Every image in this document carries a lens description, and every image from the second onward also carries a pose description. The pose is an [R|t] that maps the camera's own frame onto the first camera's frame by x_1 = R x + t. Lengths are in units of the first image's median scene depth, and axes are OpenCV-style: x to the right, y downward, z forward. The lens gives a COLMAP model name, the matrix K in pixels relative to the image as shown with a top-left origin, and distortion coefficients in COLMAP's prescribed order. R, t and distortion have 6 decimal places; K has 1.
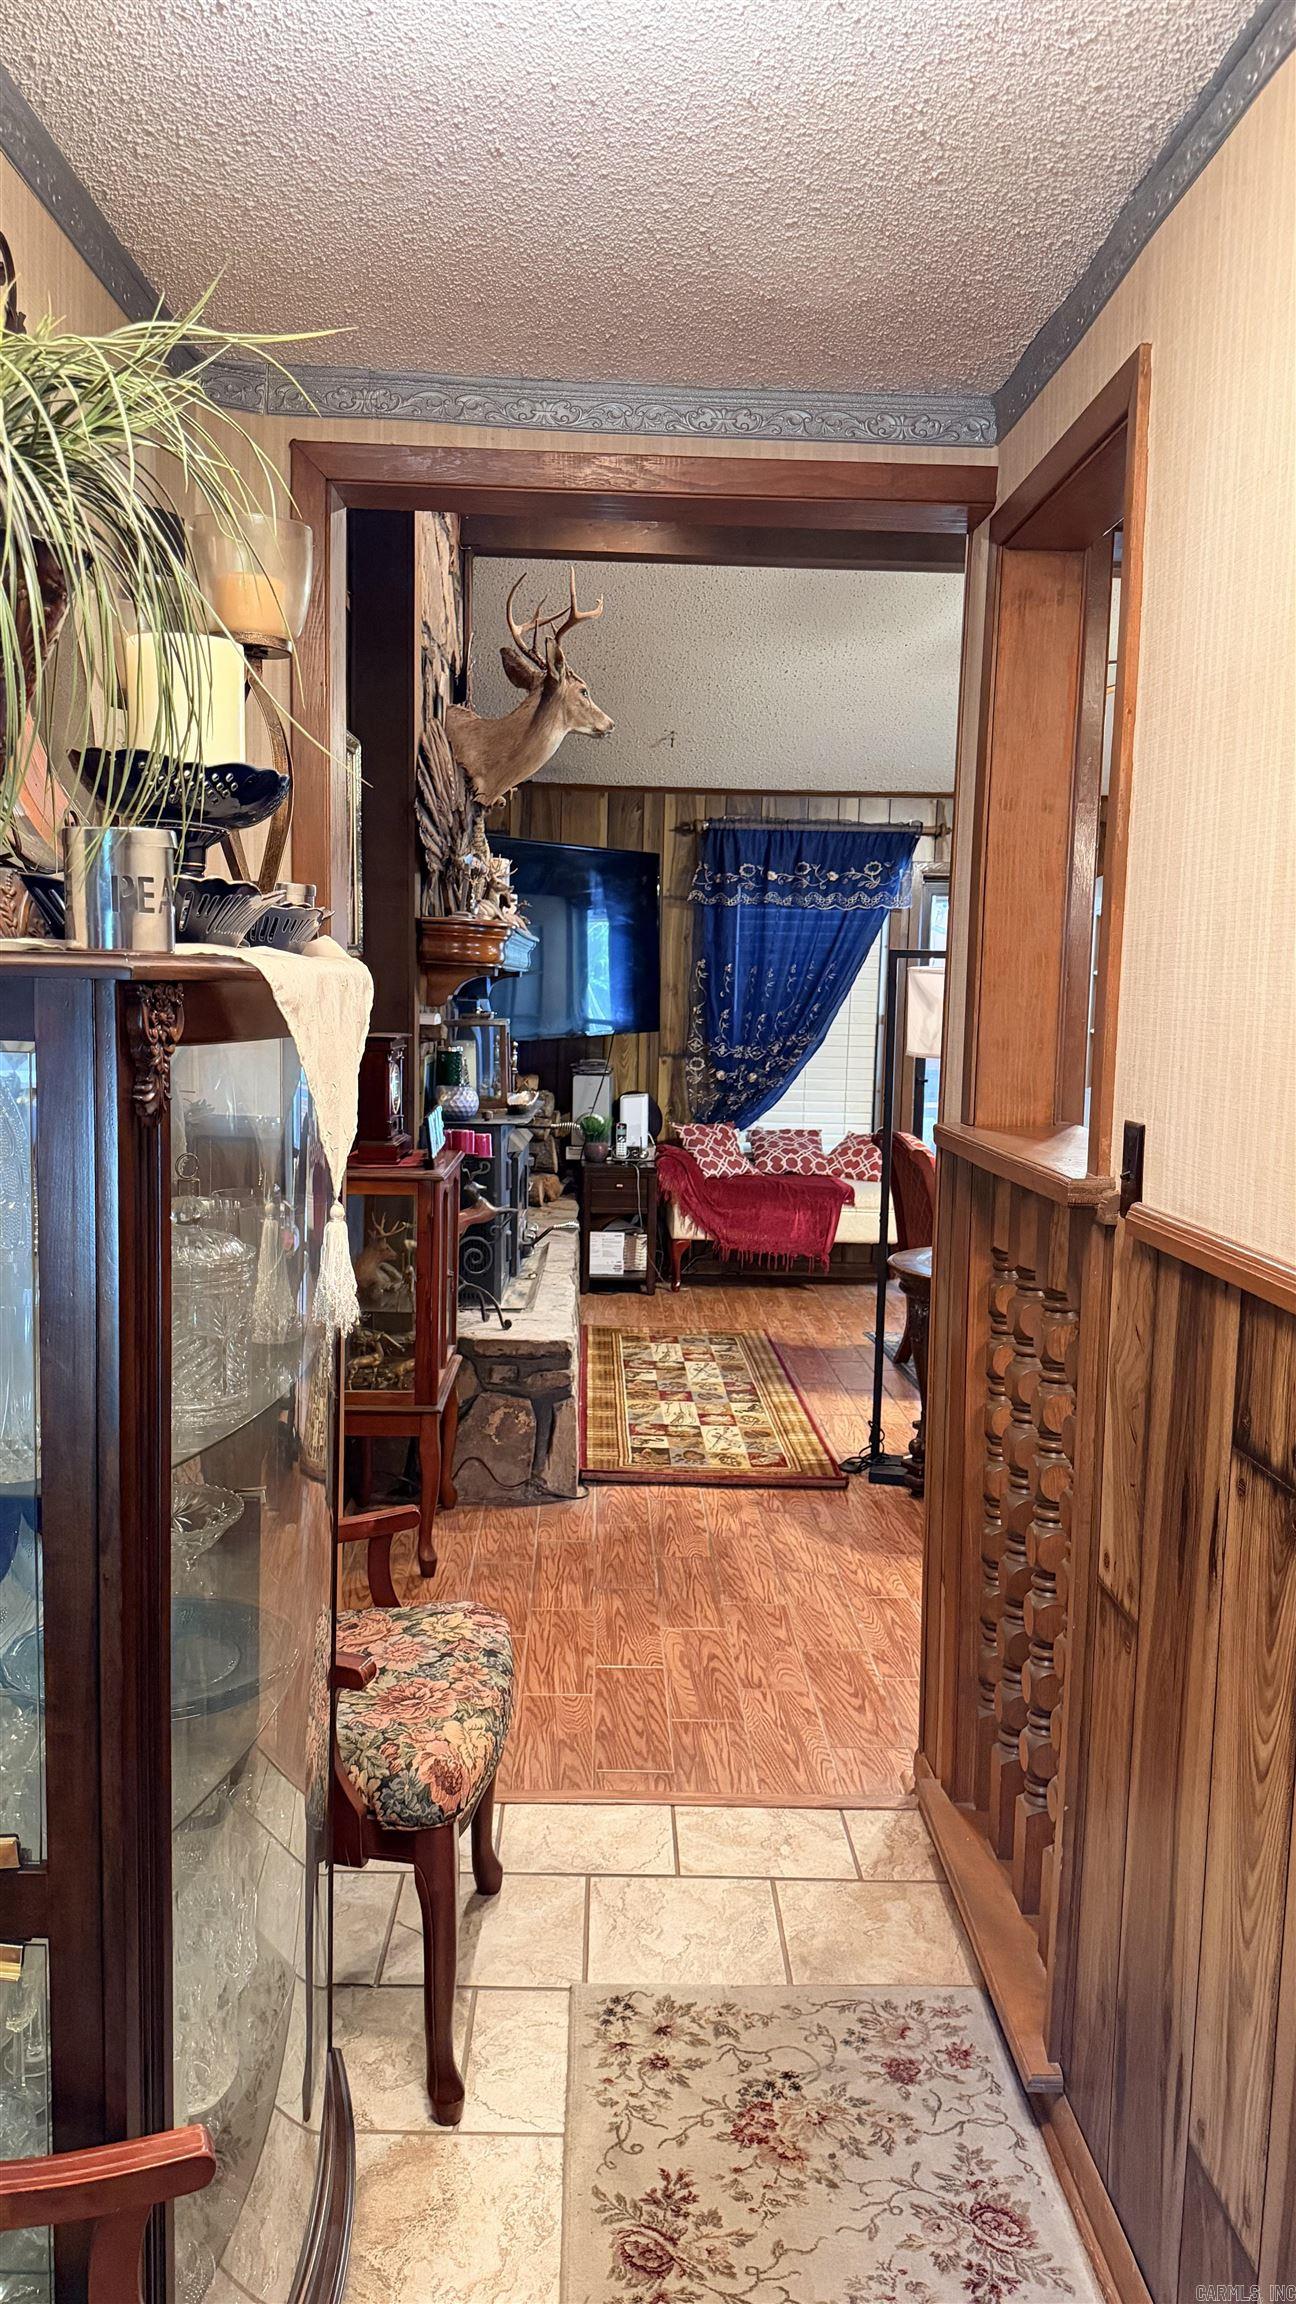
lens RADIAL K [[1623.9, 0, 648.0], [0, 1623.9, 1152.0], [0, 0, 1]] dist [0.202873, -0.432339]
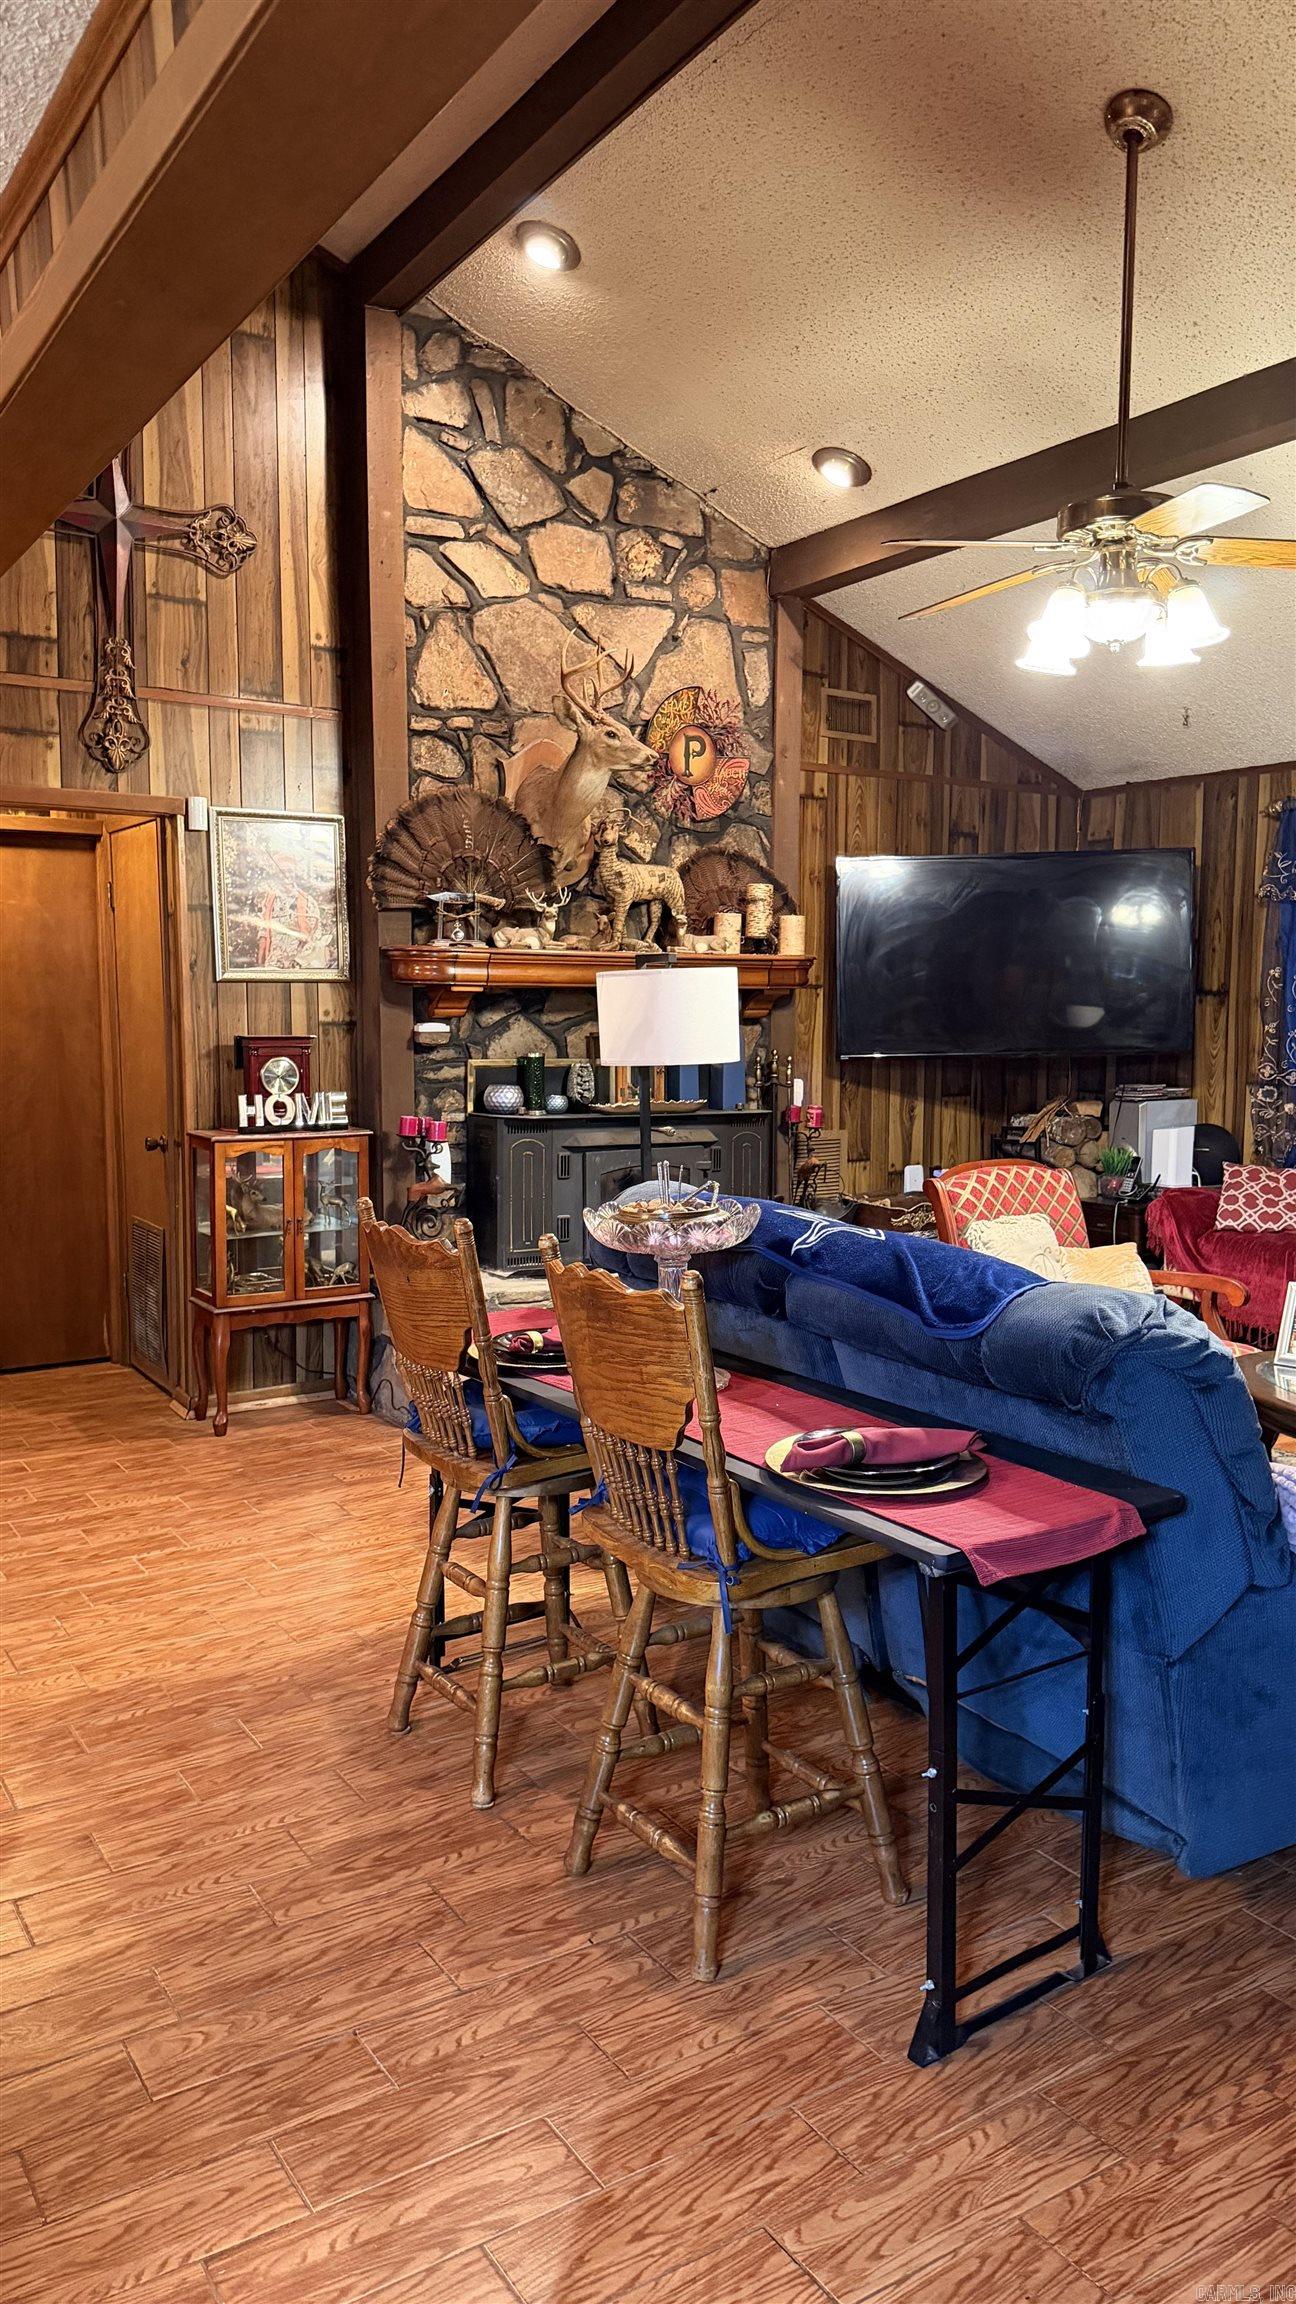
lens RADIAL K [[1623.9, 0, 648.0], [0, 1623.9, 1152.0], [0, 0, 1]] dist [0.202873, -0.432339]
pose [[0.498825, 0.057765, -0.864775, 0.637741], [-0.084015, 0.996300, 0.018088, -0.014411], [0.862621, 0.063631, 0.501833, 0.327151]]
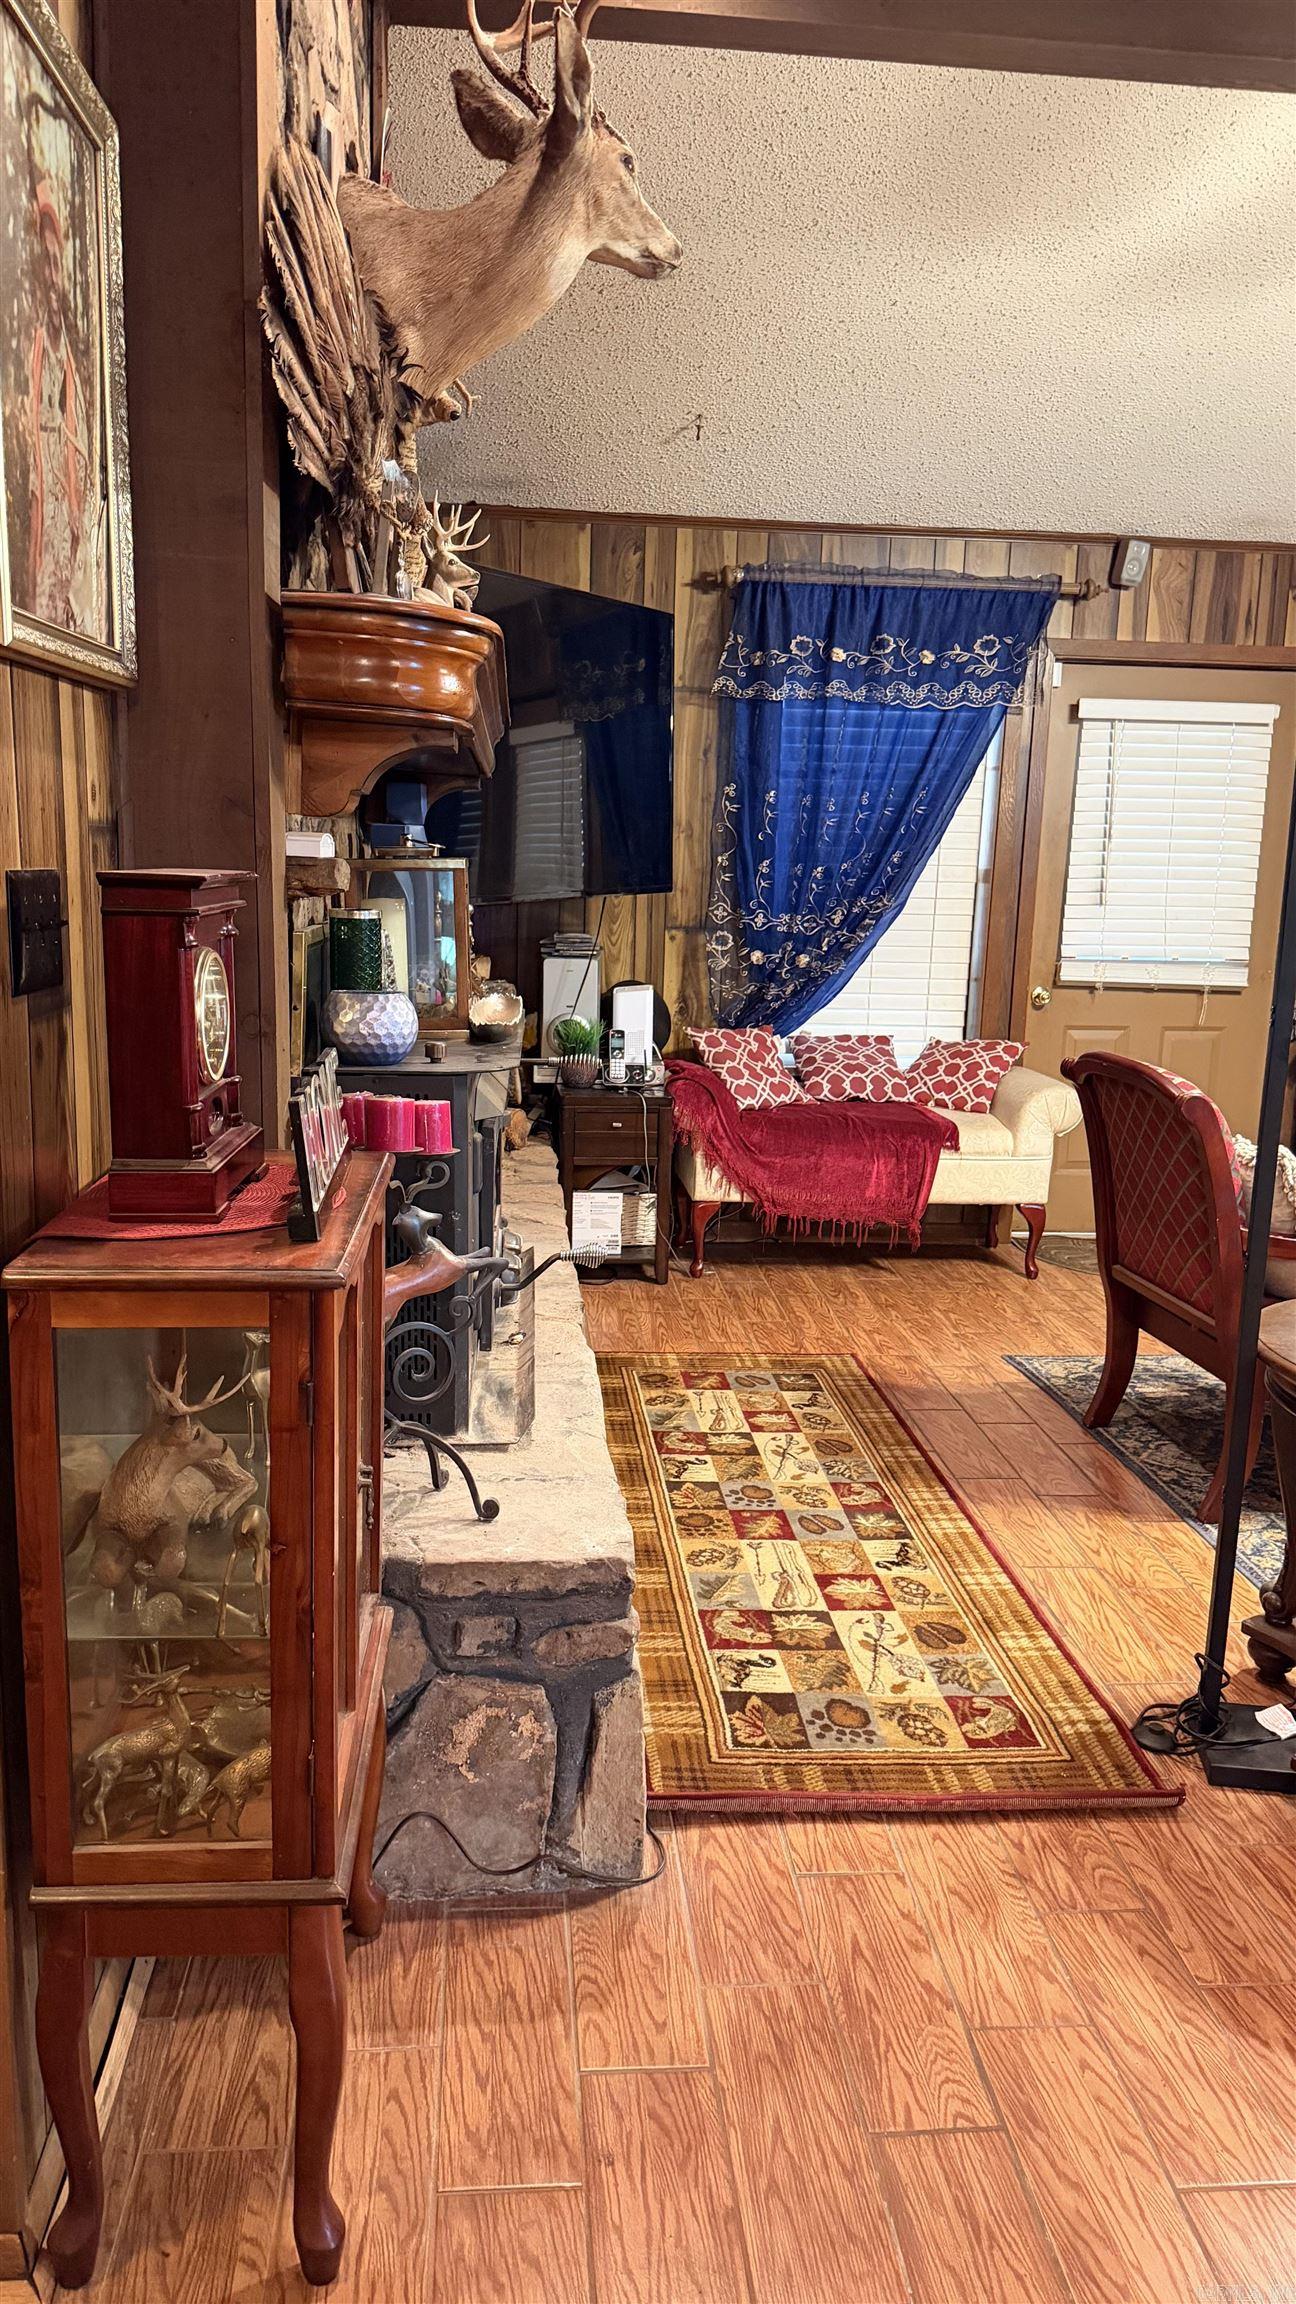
lens RADIAL K [[1623.9, 0, 648.0], [0, 1623.9, 1152.0], [0, 0, 1]] dist [0.202873, -0.432339]
pose [[0.998589, -0.005506, 0.052808, -0.040039], [0.001398, 0.996990, 0.077521, -0.019897], [-0.053076, -0.077338, 0.995591, 0.331029]]
